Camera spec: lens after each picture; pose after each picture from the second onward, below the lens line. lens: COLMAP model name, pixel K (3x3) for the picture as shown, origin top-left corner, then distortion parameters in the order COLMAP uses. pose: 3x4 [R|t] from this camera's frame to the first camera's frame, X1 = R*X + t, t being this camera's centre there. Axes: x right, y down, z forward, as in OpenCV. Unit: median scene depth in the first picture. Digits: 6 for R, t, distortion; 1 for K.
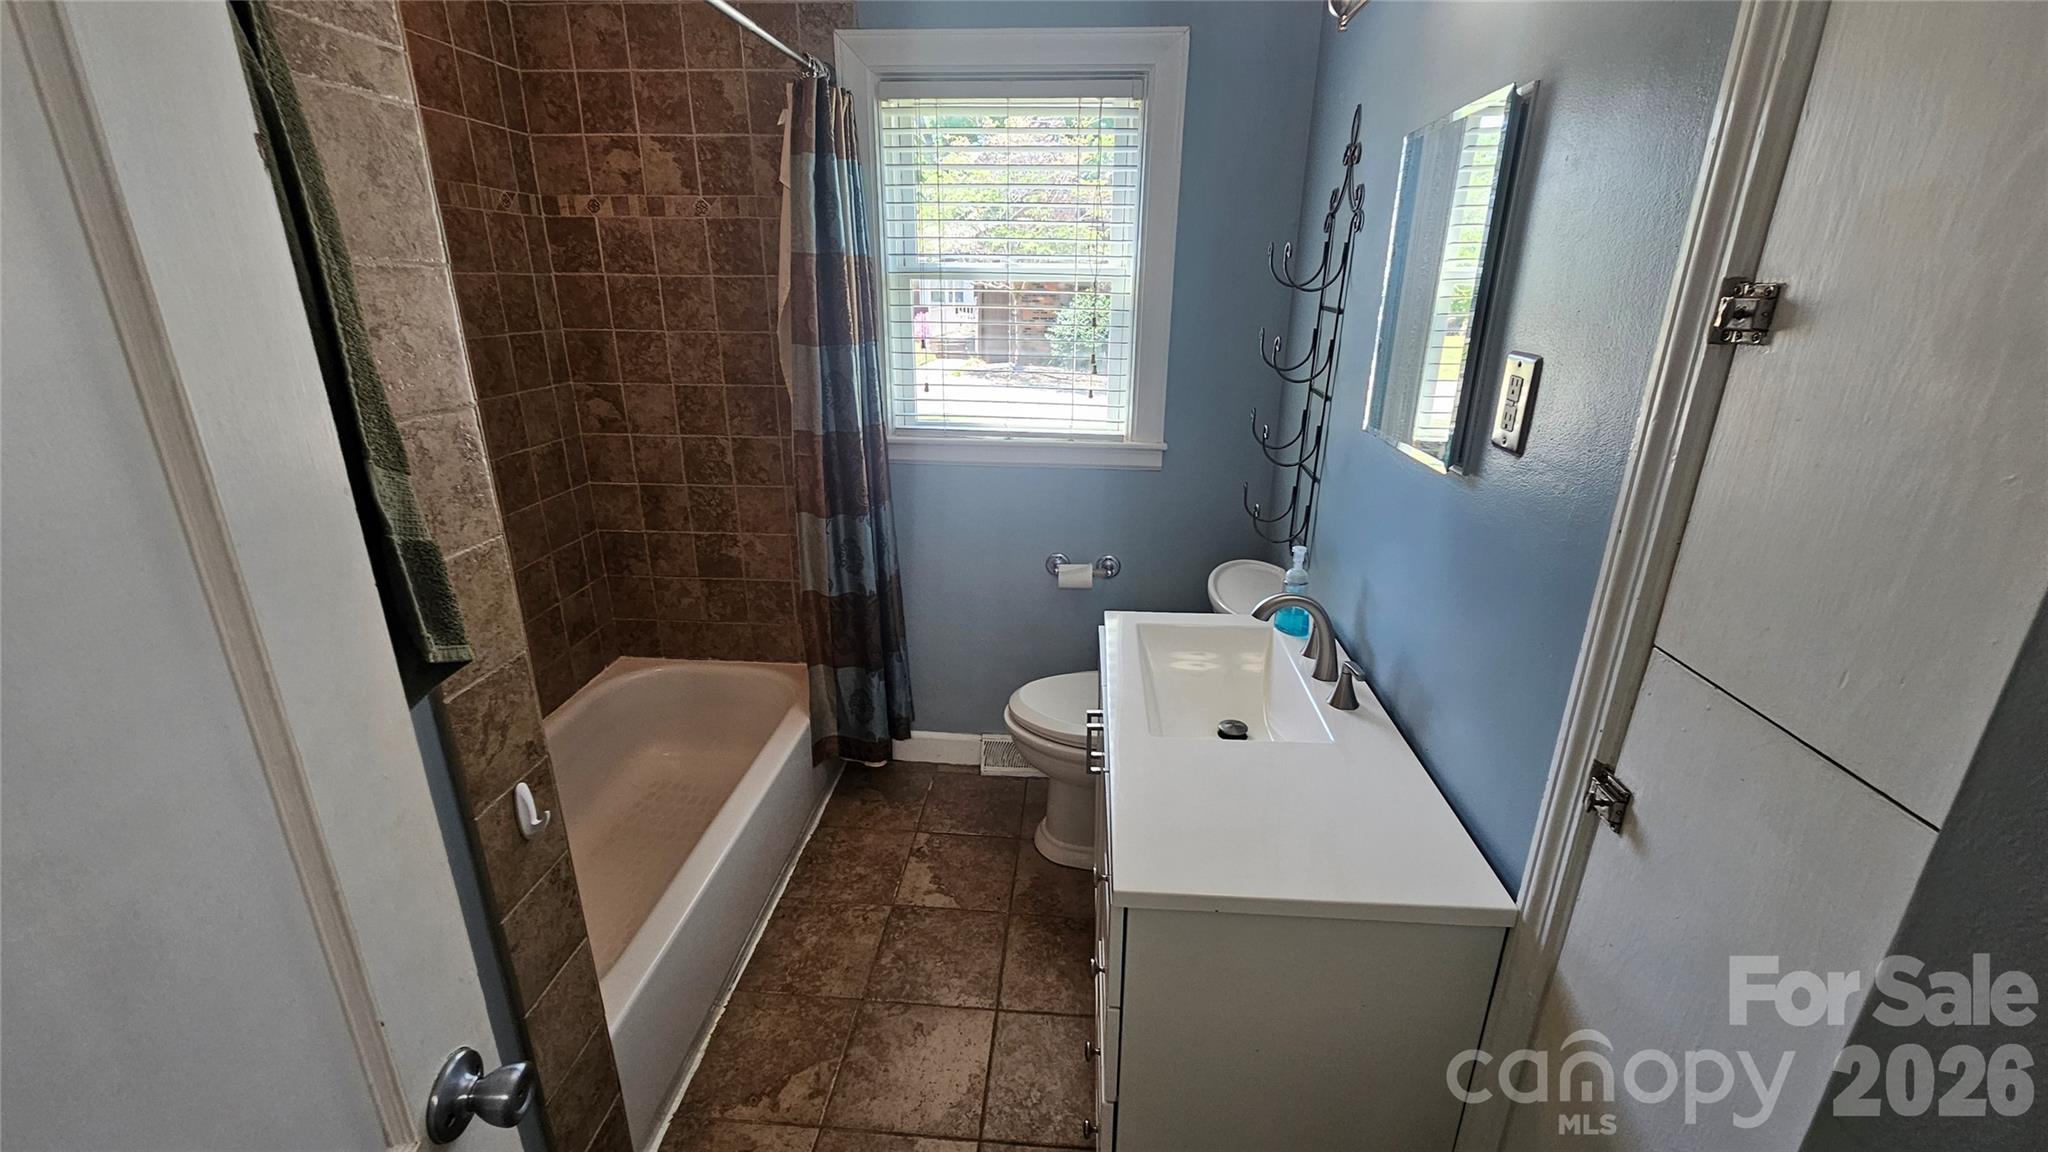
lens RADIAL K [[830.2, 0, 1025.4], [0, 830.2, 573.5], [0, 0, 1]] dist [0.000233, -0.001899]
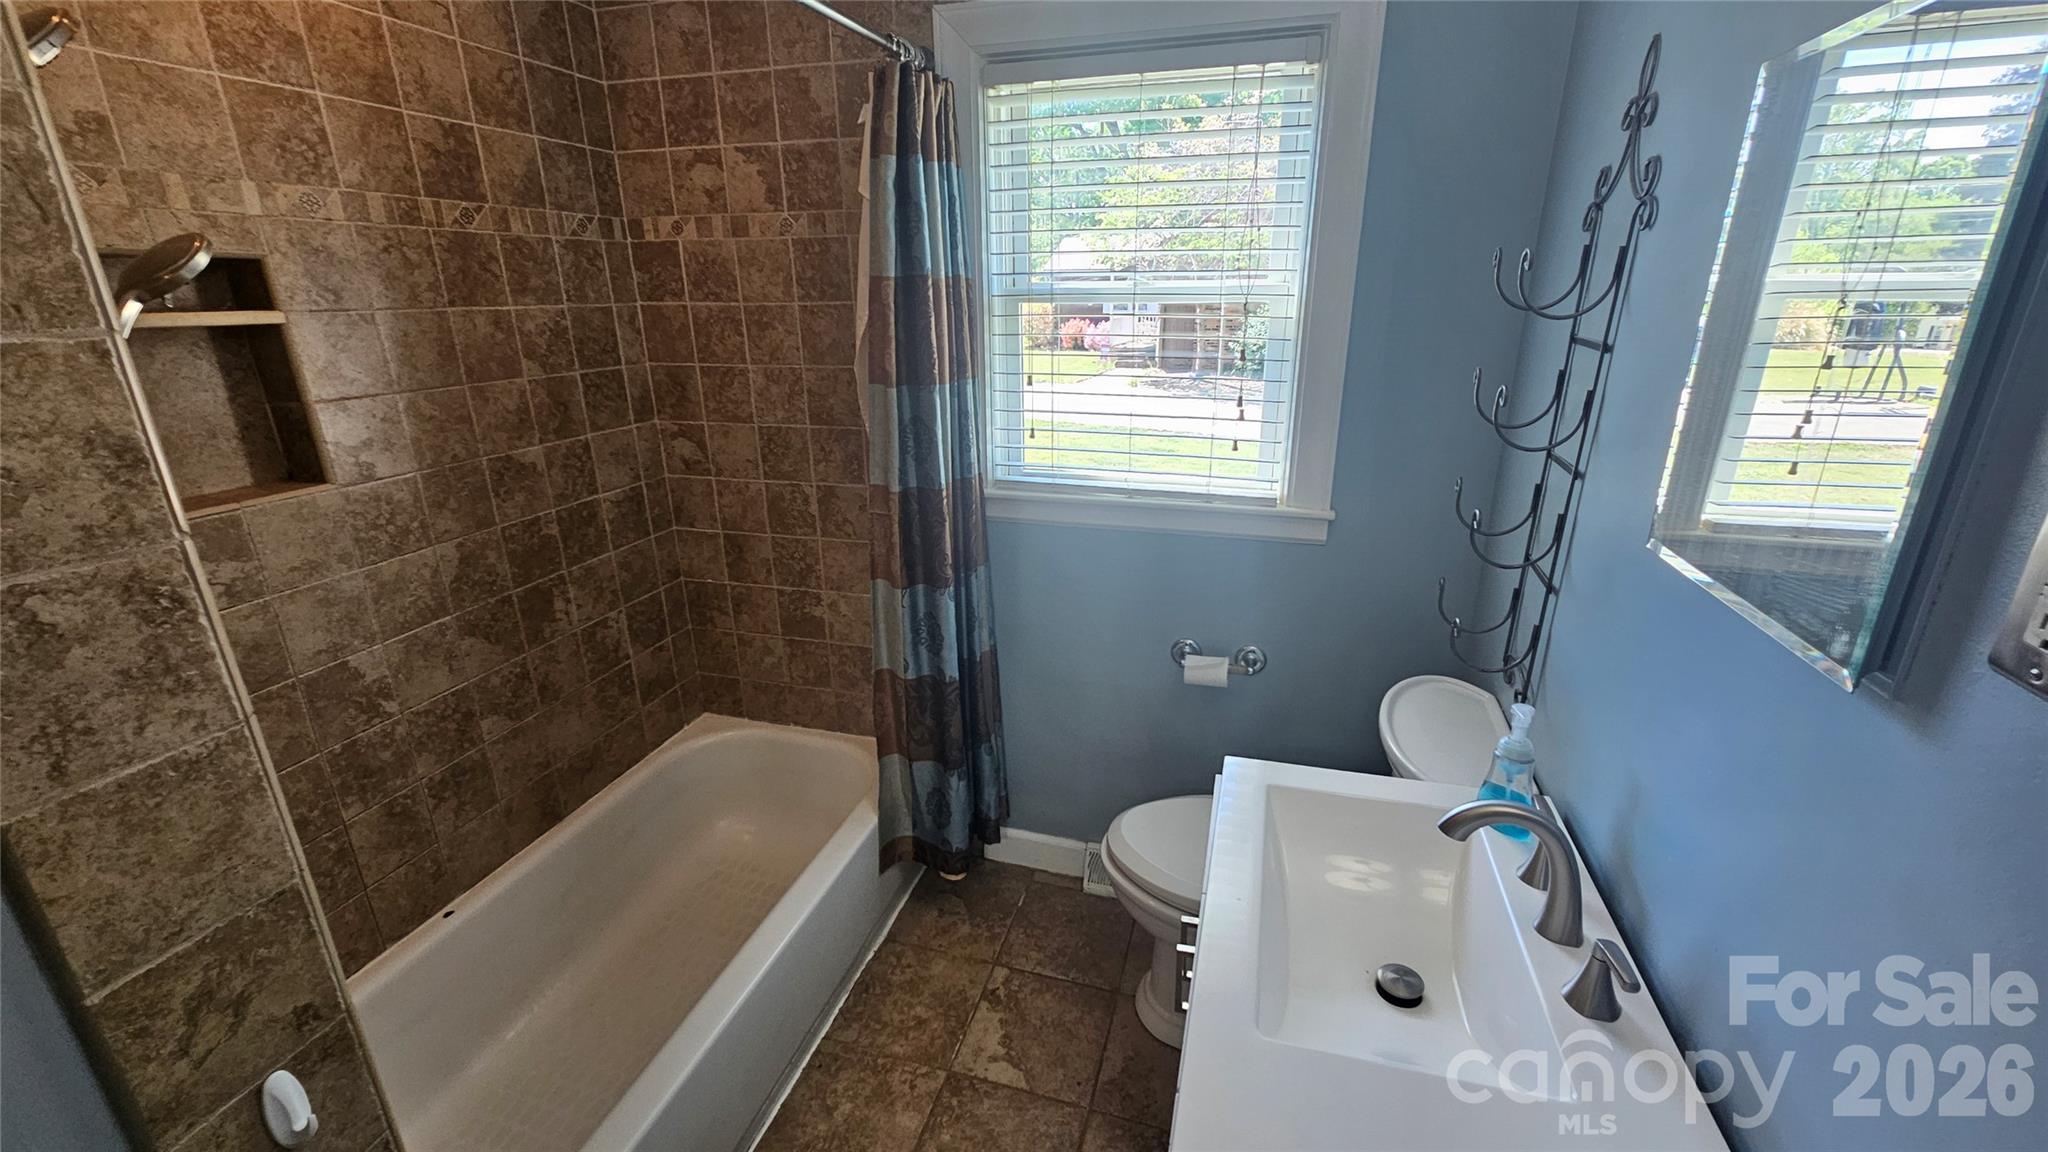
lens RADIAL K [[830.2, 0, 1027.9], [0, 830.2, 575.7], [0, 0, 1]] dist [0.000233, -0.001899]
pose [[0.978007, 0.050730, -0.202309, 0.054996], [-0.051971, 0.998648, -0.000824, -0.087407], [0.201994, 0.011320, 0.979321, 0.204749]]
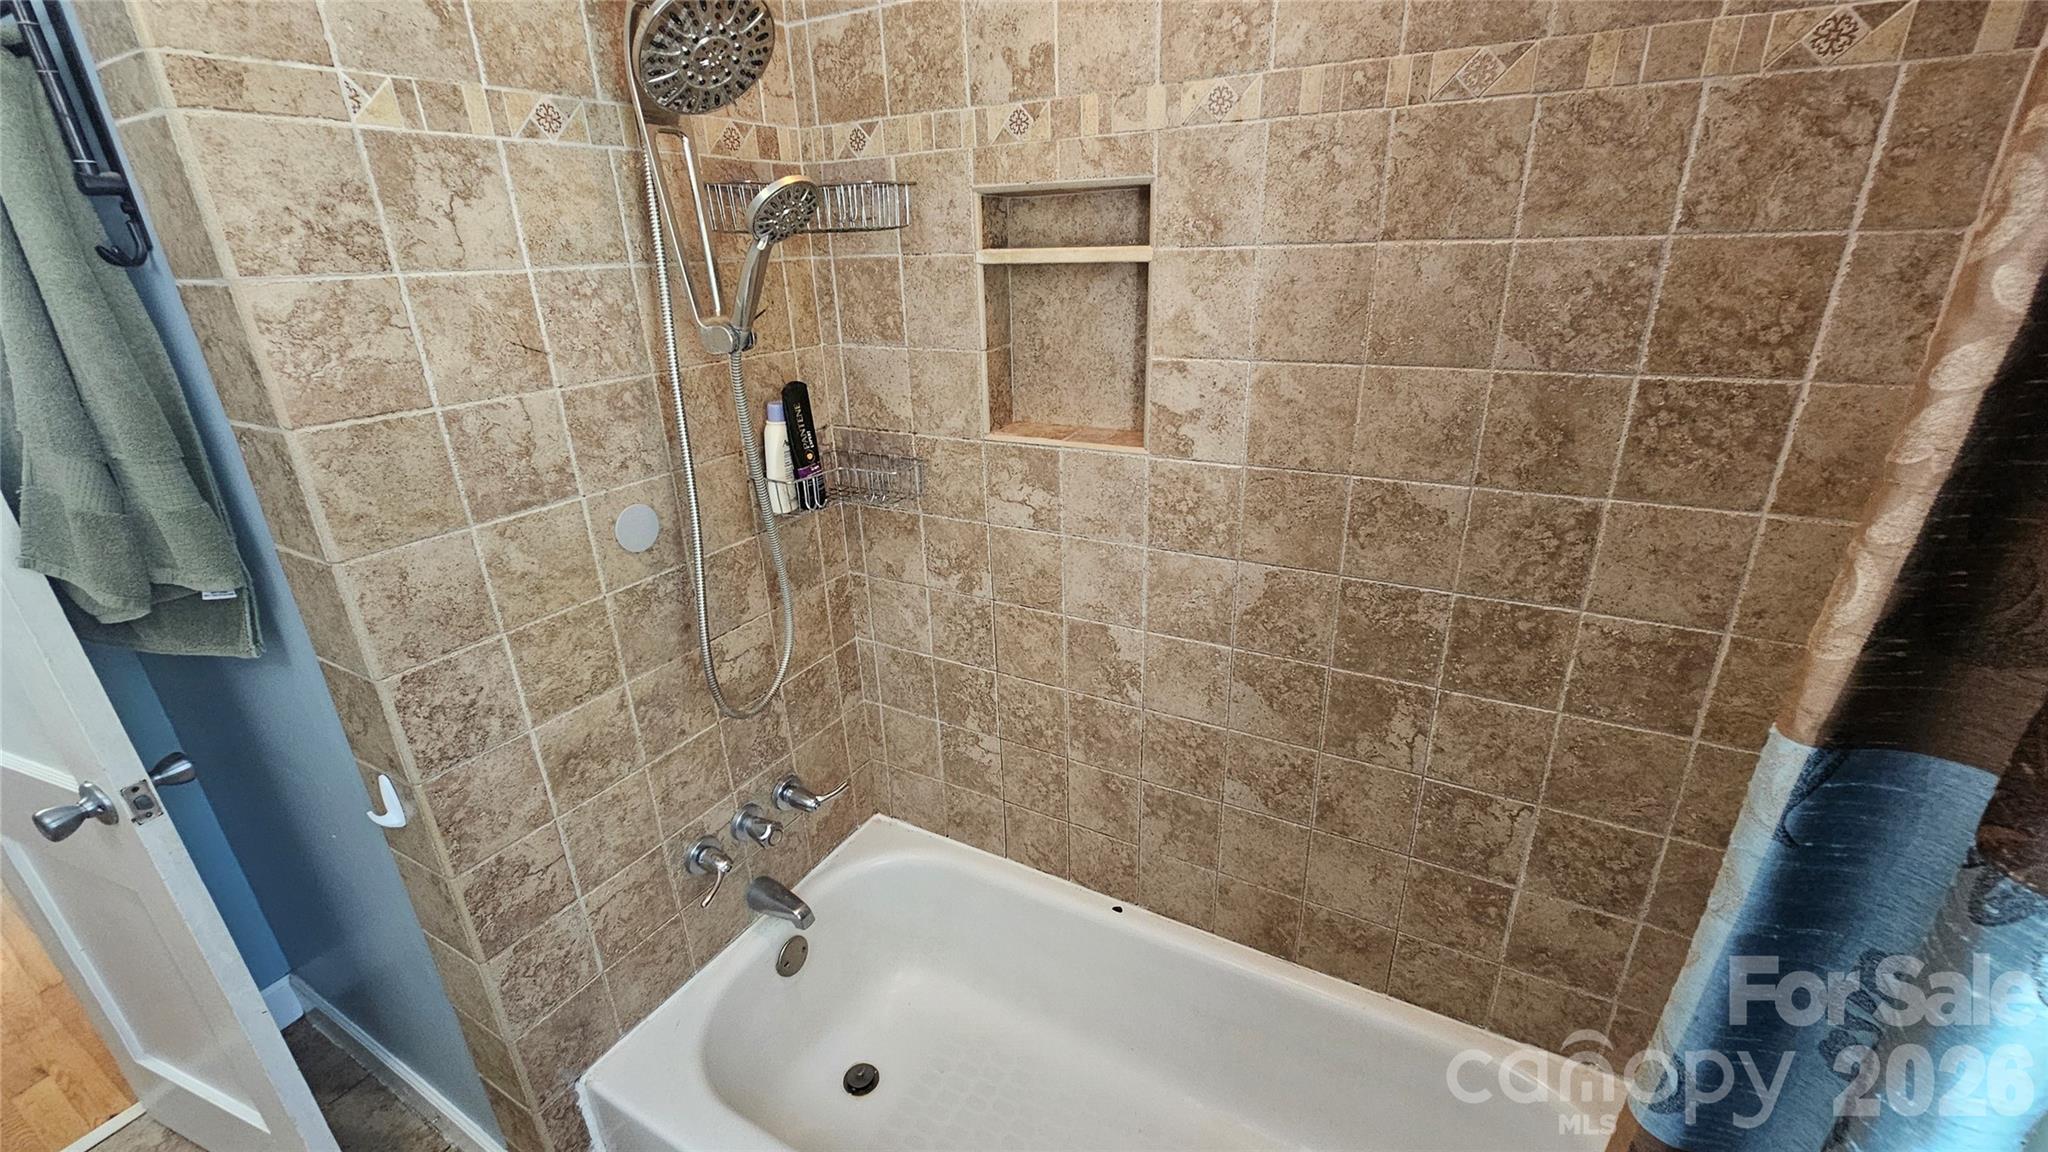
lens RADIAL K [[830.2, 0, 1027.2], [0, 830.2, 577.6], [0, 0, 1]] dist [0.000233, -0.001899]
pose [[-0.417972, 0.342812, -0.841296, -0.074883], [-0.277310, 0.833723, 0.477499, -0.313401], [0.865100, 0.432881, -0.253408, 0.860000]]
